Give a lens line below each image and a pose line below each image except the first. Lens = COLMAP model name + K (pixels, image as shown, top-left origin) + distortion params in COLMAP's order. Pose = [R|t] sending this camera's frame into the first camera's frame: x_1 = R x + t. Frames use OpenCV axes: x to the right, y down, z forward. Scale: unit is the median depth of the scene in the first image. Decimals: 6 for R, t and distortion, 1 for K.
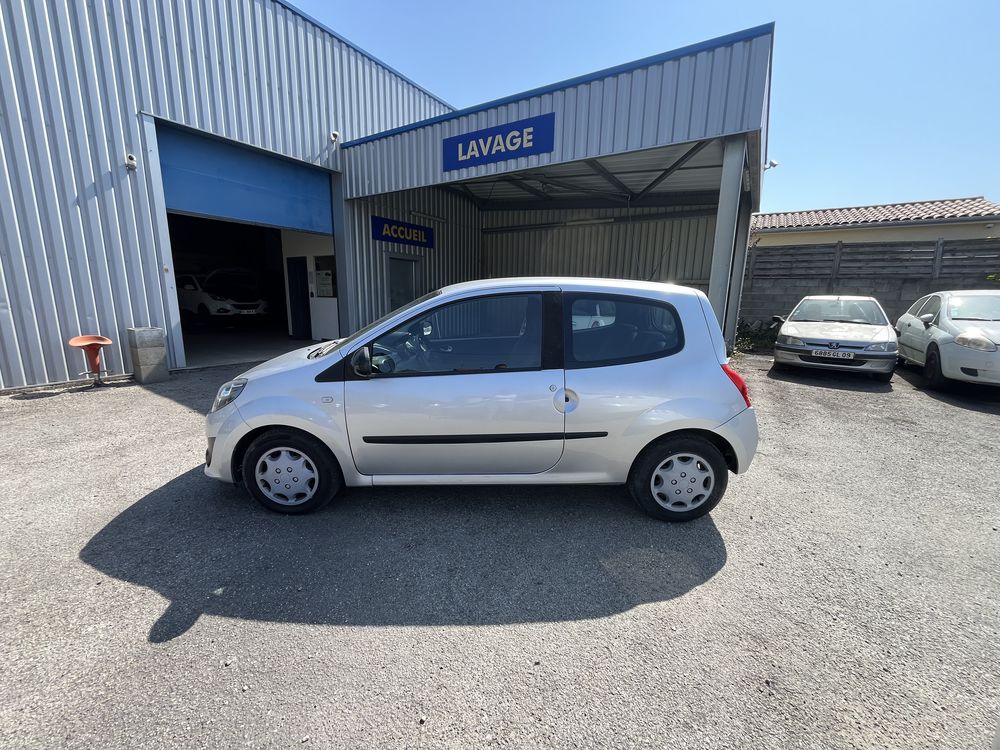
lens RADIAL K [[400.0, 0, 497.1], [0, 400.0, 380.2], [0, 0, 1]] dist [-0.003769, -0.000443]
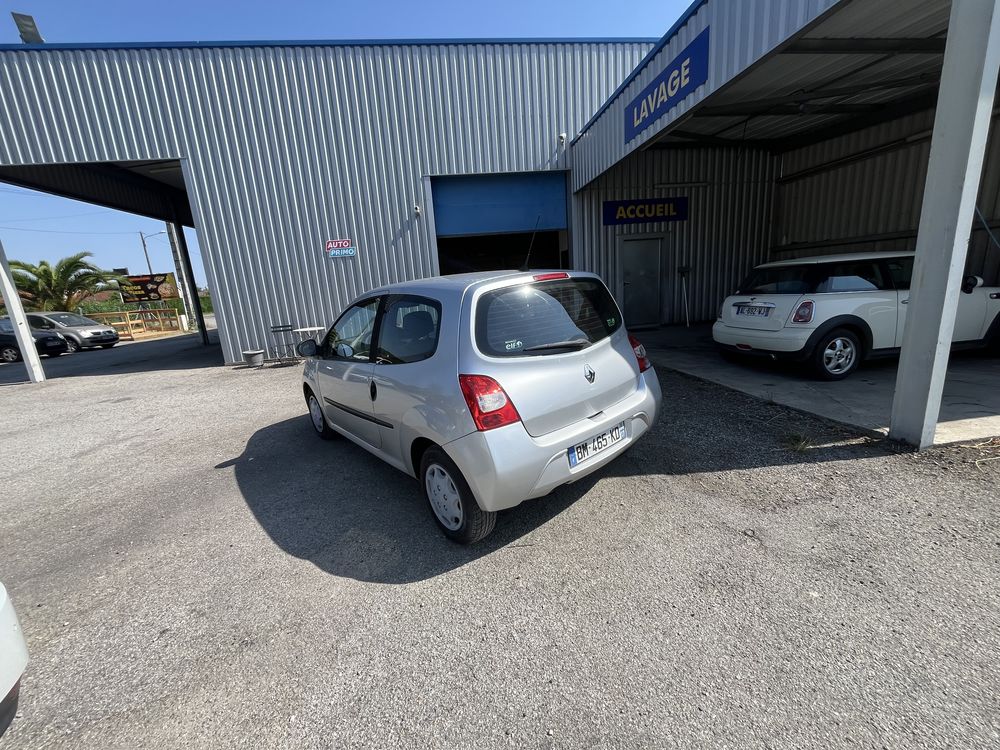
lens RADIAL K [[400.0, 0, 497.9], [0, 400.0, 379.5], [0, 0, 1]] dist [-0.003769, -0.000443]
pose [[0.642924, 0.113948, -0.757406, 0.470059], [-0.076271, 0.993481, 0.084721, -0.039498], [0.762123, 0.003299, 0.647424, 0.192328]]
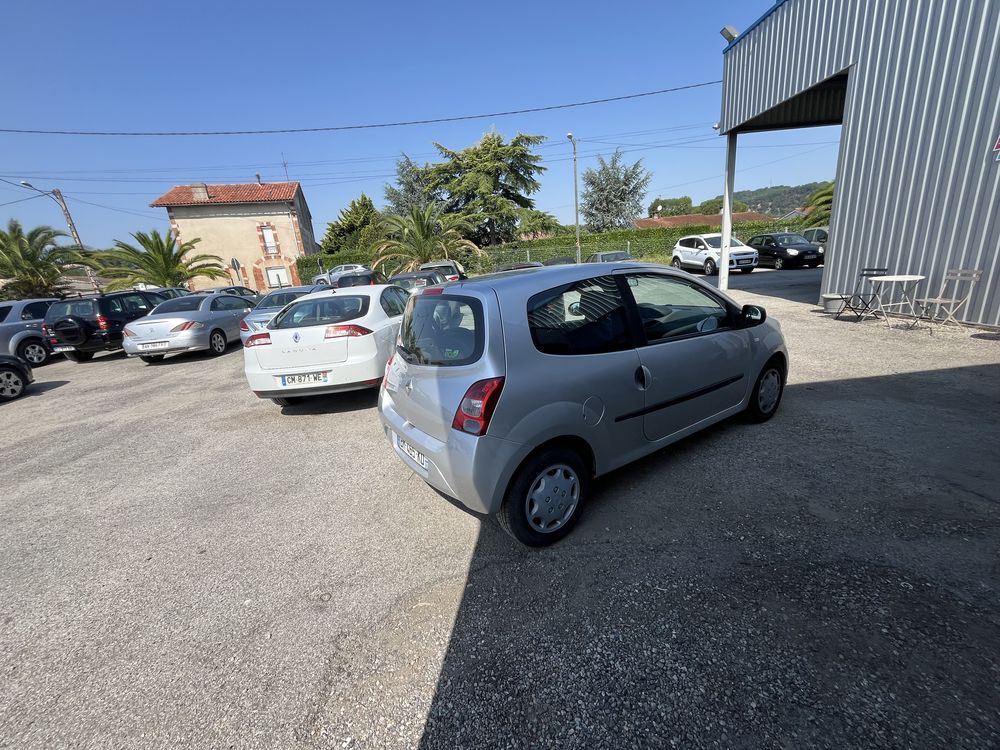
lens RADIAL K [[400.0, 0, 500.8], [0, 400.0, 381.2], [0, 0, 1]] dist [-0.003769, -0.000443]
pose [[-0.823816, 0.217950, -0.523282, 0.379886], [-0.045212, 0.894925, 0.443920, -0.203295], [0.565051, 0.389367, -0.727400, 0.820094]]
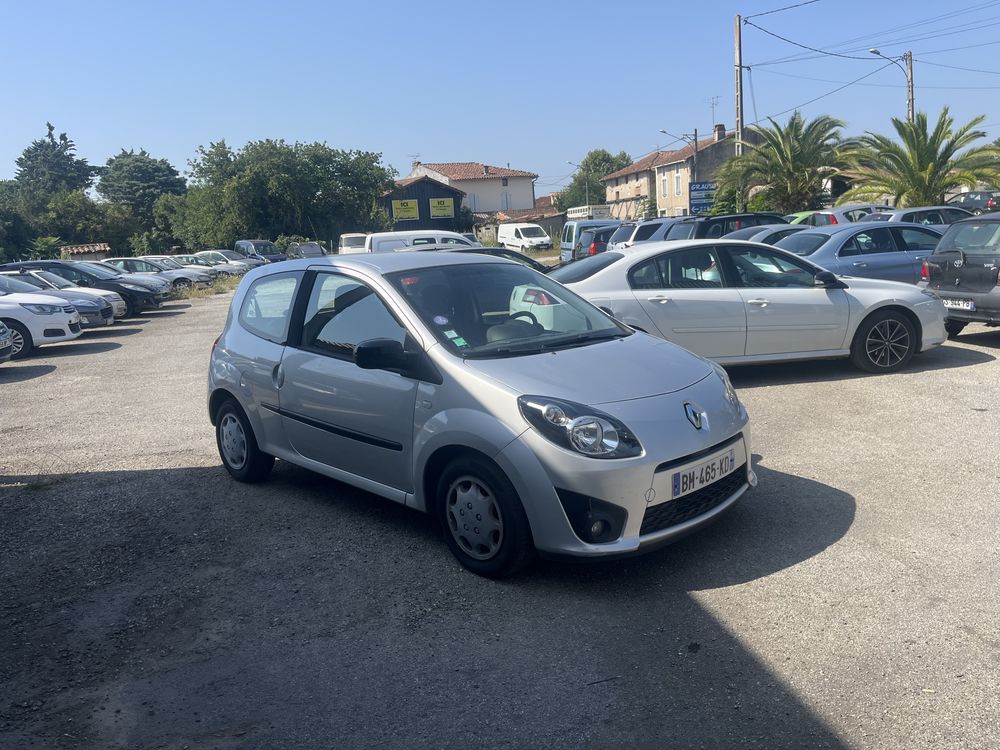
lens RADIAL K [[759.6, 0, 503.0], [0, 759.6, 379.4], [0, 0, 1]] dist [0.070233, -0.096635]
pose [[-0.711447, -0.102825, 0.695176, -0.592228], [0.198290, 0.919667, 0.338961, -0.243644], [-0.674184, 0.378999, -0.633905, 0.936506]]
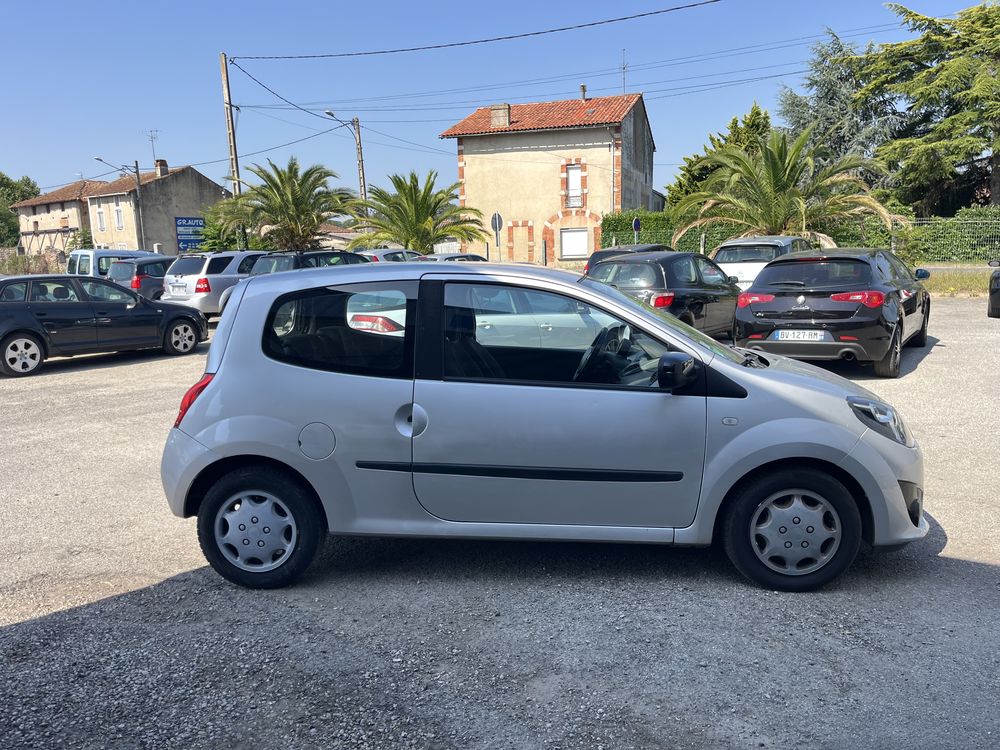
lens RADIAL K [[759.6, 0, 500.0], [0, 759.6, 378.4], [0, 0, 1]] dist [0.070233, -0.096635]
pose [[-0.998332, -0.001136, 0.057728, -0.028463], [0.020257, 0.929364, 0.368609, -0.266261], [-0.054069, 0.369164, -0.927790, 1.101634]]
